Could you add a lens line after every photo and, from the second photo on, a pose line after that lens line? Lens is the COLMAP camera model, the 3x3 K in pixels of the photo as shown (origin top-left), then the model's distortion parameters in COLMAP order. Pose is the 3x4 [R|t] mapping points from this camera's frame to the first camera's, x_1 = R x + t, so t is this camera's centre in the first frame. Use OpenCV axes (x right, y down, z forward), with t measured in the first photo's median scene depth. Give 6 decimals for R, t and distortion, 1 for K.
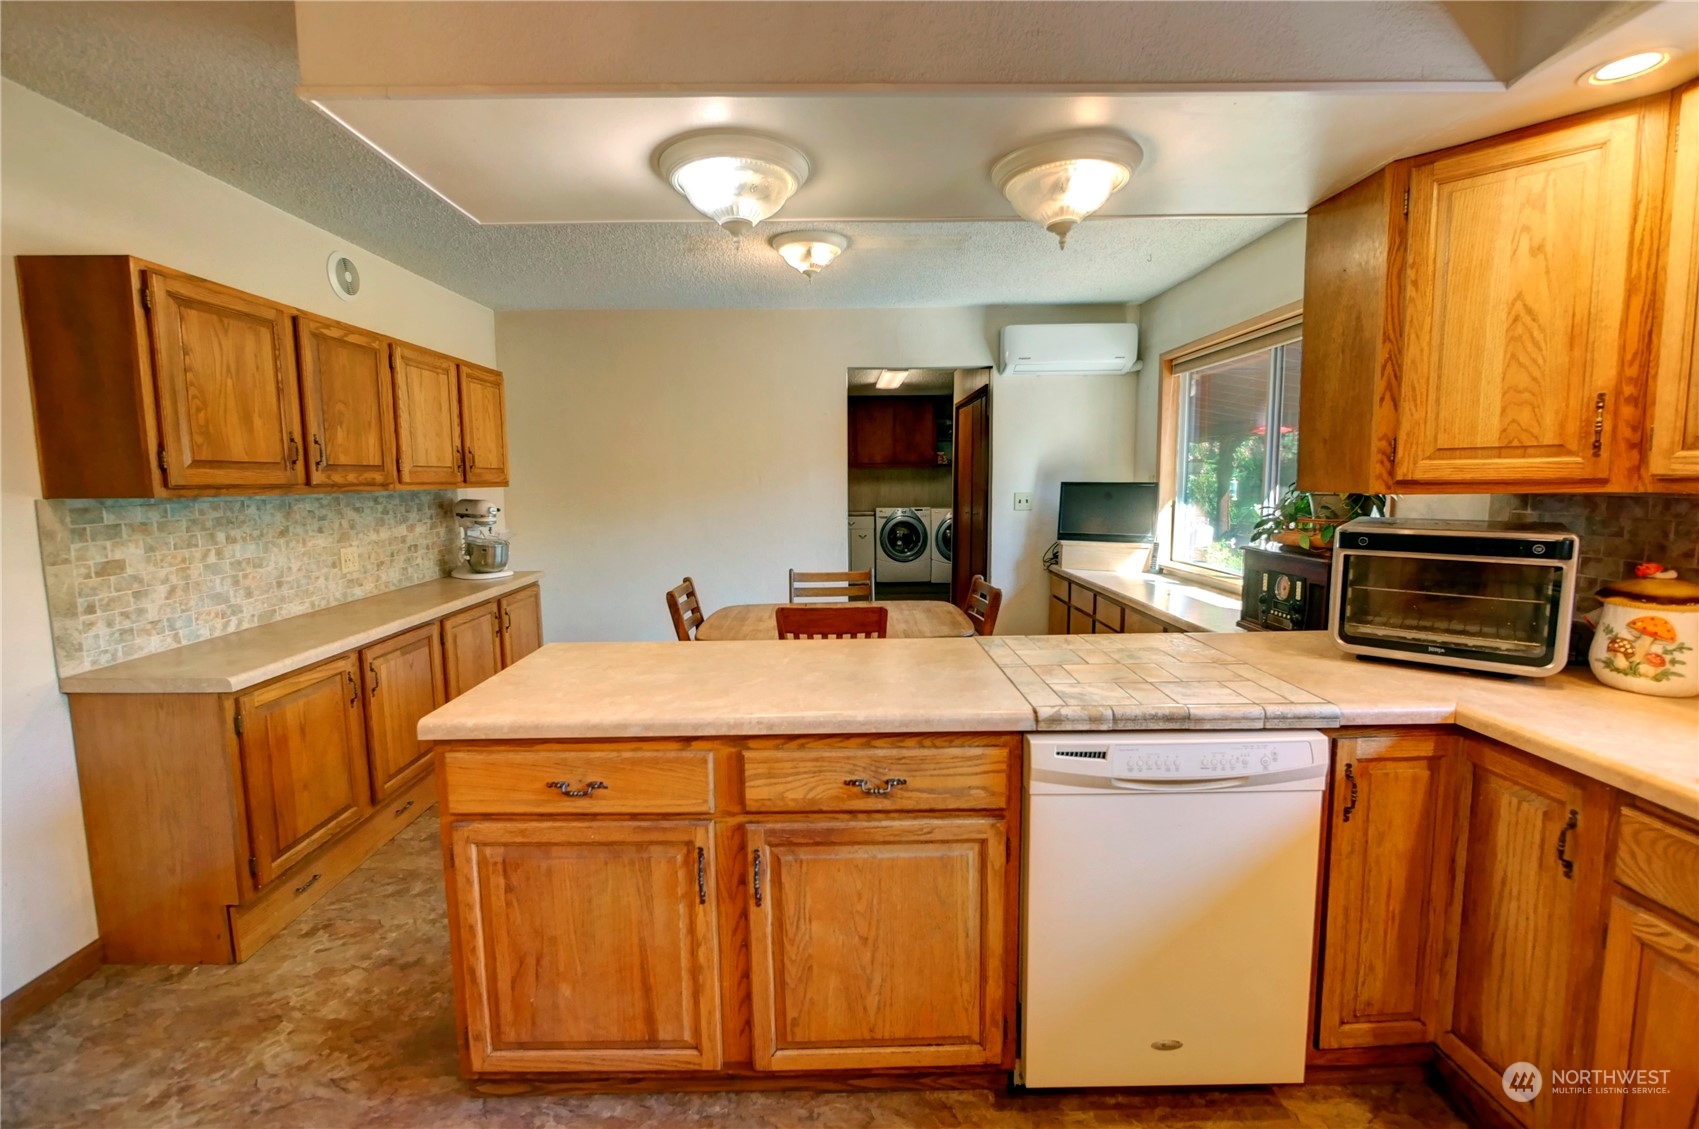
lens RADIAL K [[718.8, 0, 836.8], [0, 718.8, 554.6], [0, 0, 1]] dist [-0.005118, -0.000532]
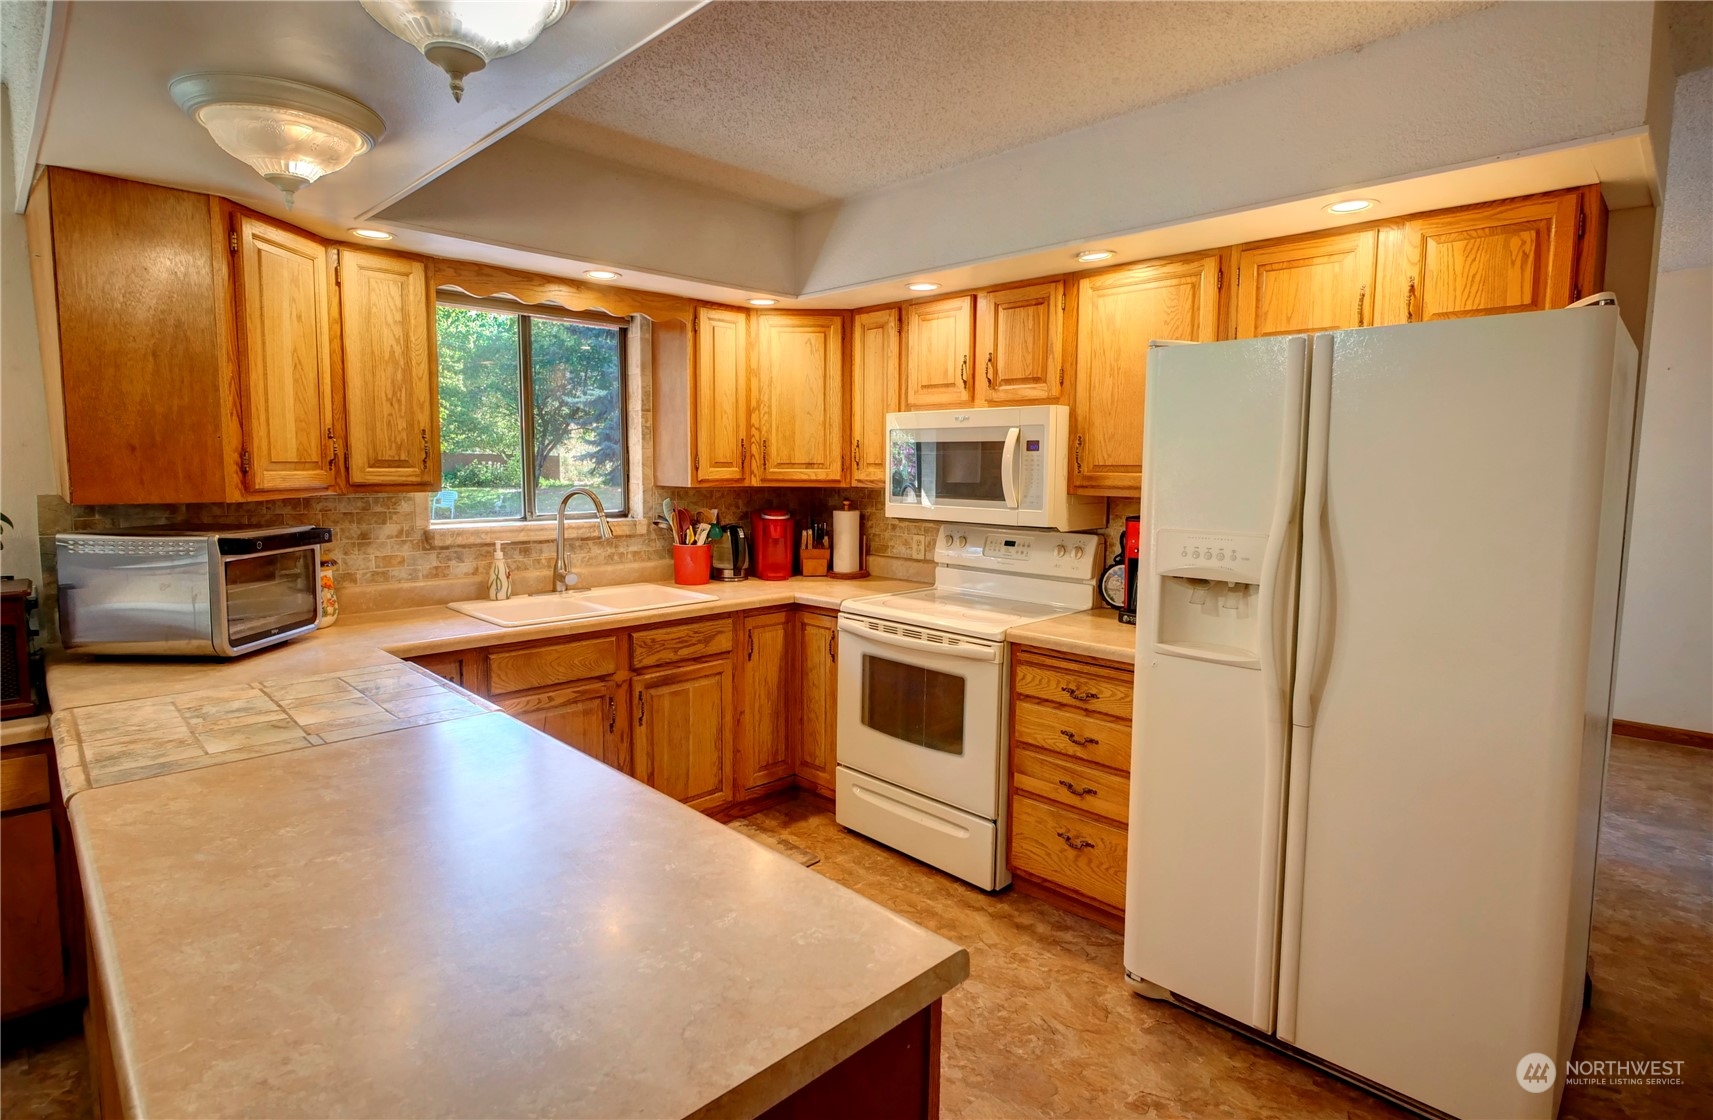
lens RADIAL K [[869.2, 0, 858.4], [0, 869.2, 547.0], [0, 0, 1]] dist [-0.000076, -0.000086]
pose [[-0.700695, -0.059064, 0.711012, -0.653610], [0.078245, 0.984194, 0.158868, -0.119609], [-0.709157, 0.166951, -0.684999, 0.978837]]
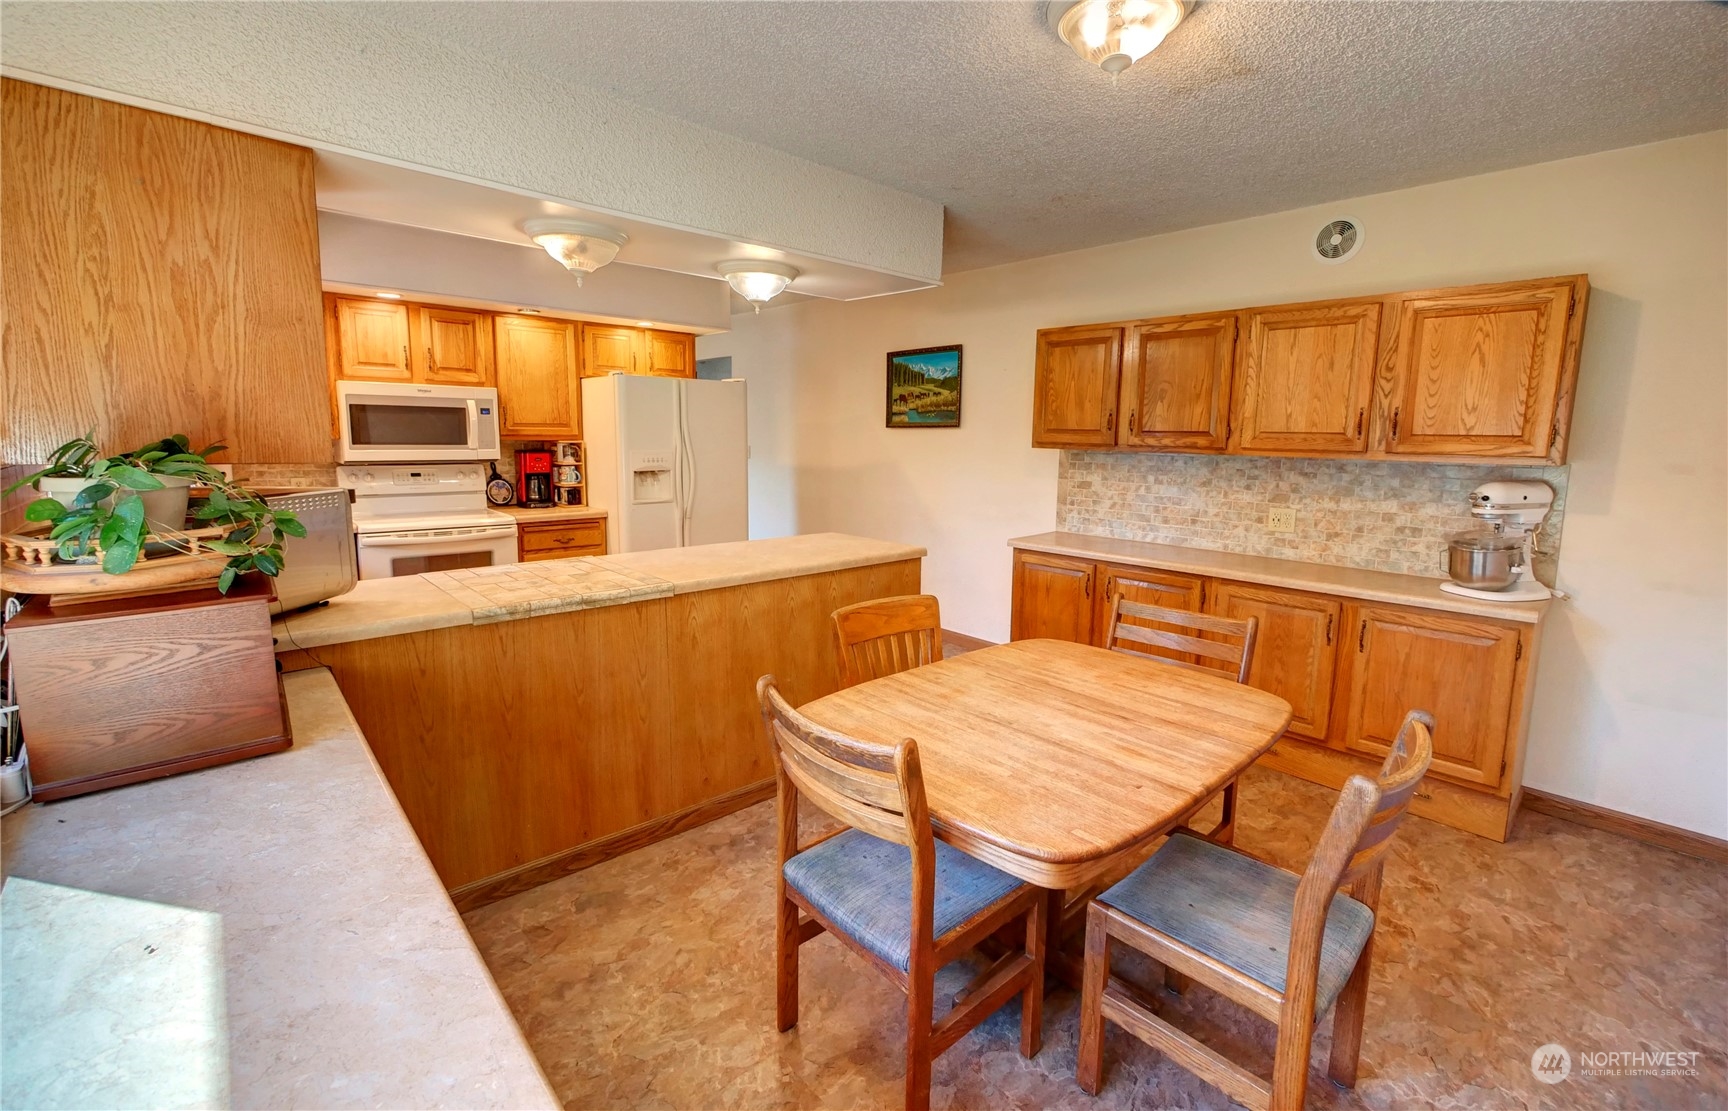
lens RADIAL K [[798.5, 0, 868.4], [0, 798.5, 551.5], [0, 0, 1]] dist [-0.002302, -0.000083]
pose [[-0.747539, 0.100531, -0.656566, 0.822896], [-0.079065, 0.967984, 0.238235, -0.265139], [0.659496, 0.230001, -0.715657, 2.122690]]
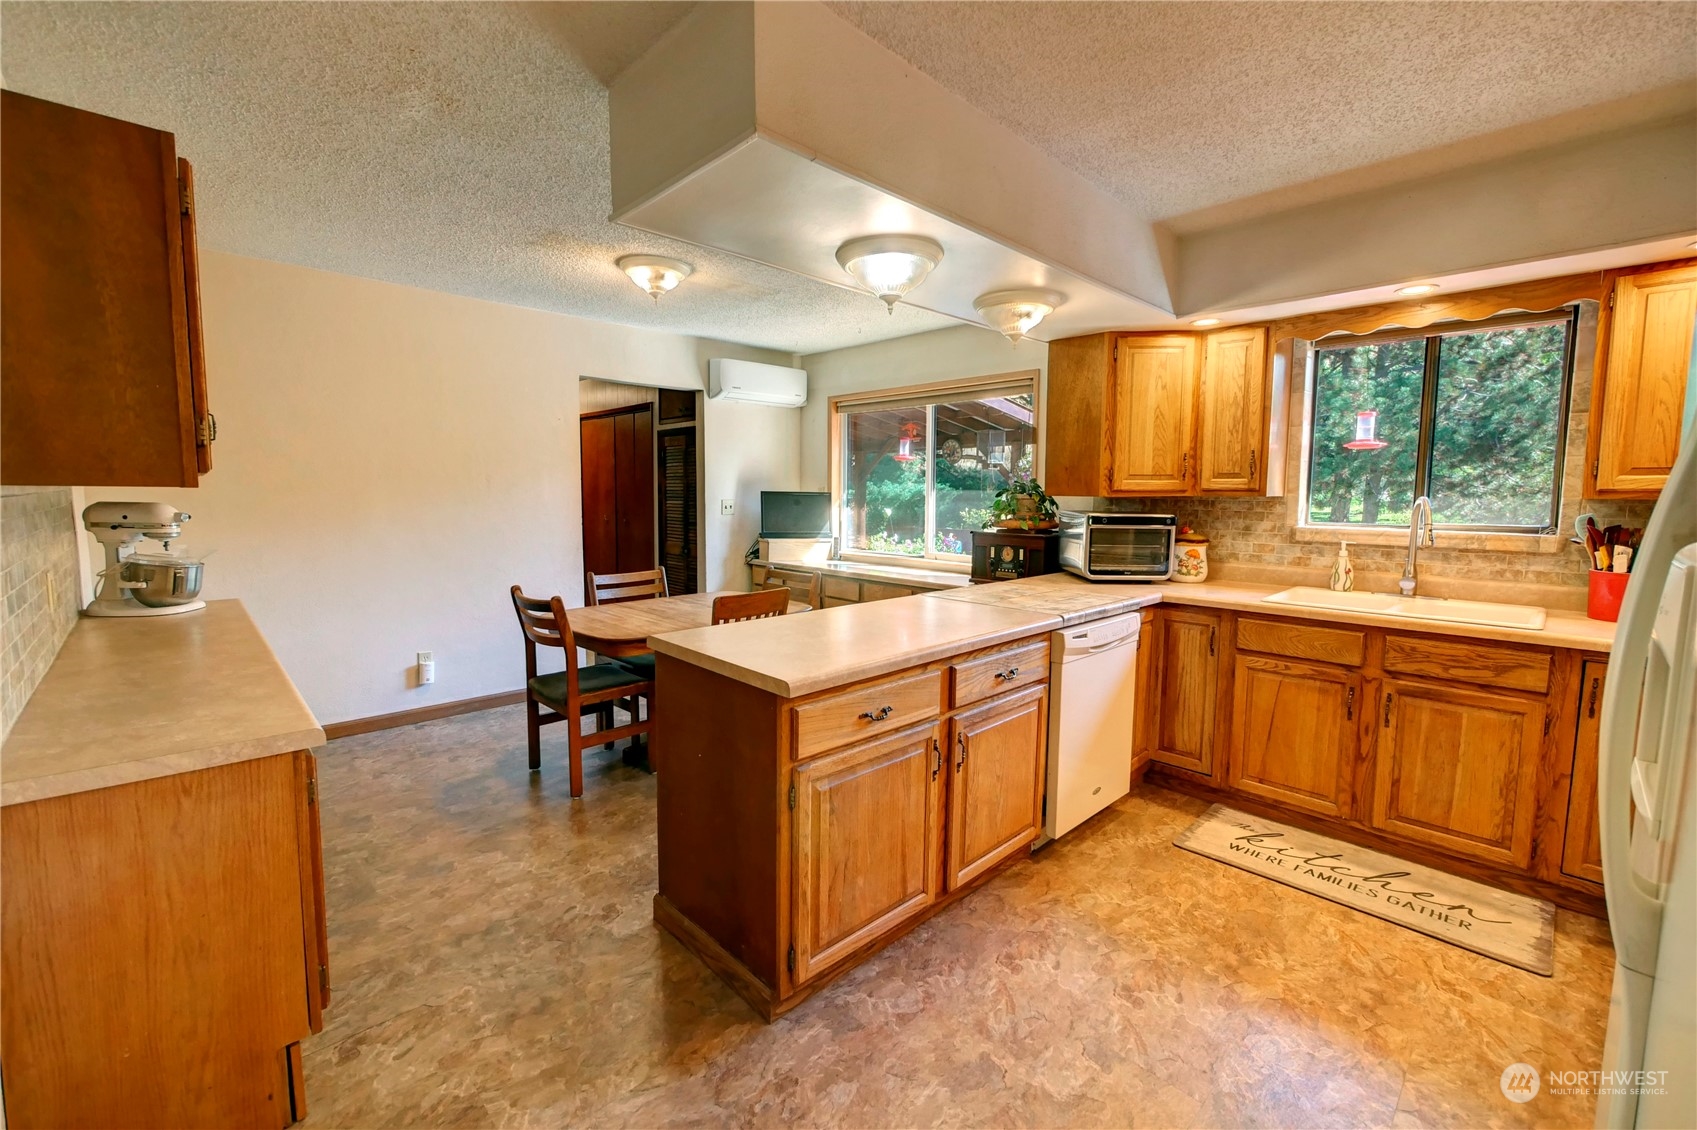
lens RADIAL K [[702.6, 0, 845.3], [0, 702.6, 555.2], [0, 0, 1]] dist [-0.008693, 0.000882]
pose [[0.726979, -0.046775, 0.685064, -0.858412], [0.058106, 0.998289, 0.006500, 0.017390], [-0.684196, 0.035081, 0.728454, 0.069047]]
